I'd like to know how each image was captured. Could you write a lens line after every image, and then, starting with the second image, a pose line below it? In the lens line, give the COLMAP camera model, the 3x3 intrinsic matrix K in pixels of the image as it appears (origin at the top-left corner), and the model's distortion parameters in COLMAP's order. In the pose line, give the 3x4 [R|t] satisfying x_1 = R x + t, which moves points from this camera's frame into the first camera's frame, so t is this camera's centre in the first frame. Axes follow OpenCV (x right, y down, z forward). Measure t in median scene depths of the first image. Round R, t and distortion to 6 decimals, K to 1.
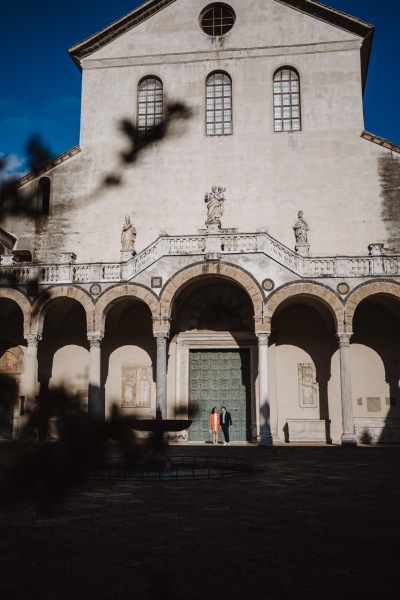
lens RADIAL K [[618.8, 0, 197.1], [0, 618.8, 300.8], [0, 0, 1]] dist [-0.020023, 0.000000]
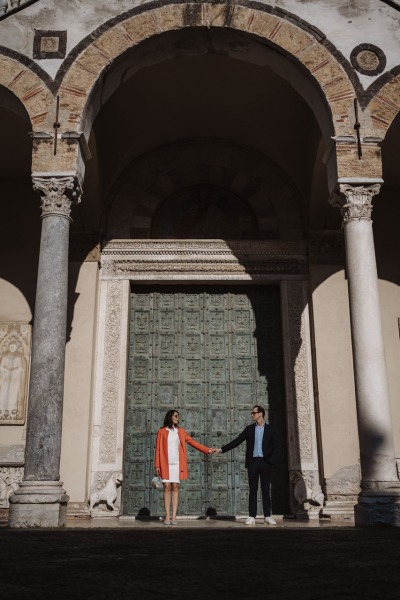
lens RADIAL K [[651.6, 0, 203.7], [0, 651.6, 301.2], [0, 0, 1]] dist [0.006831, 0.000000]
pose [[0.990504, 0.034424, 0.133106, -0.023895], [-0.019676, 0.993675, -0.110561, 0.153181], [-0.136070, 0.106892, 0.984916, 0.644183]]
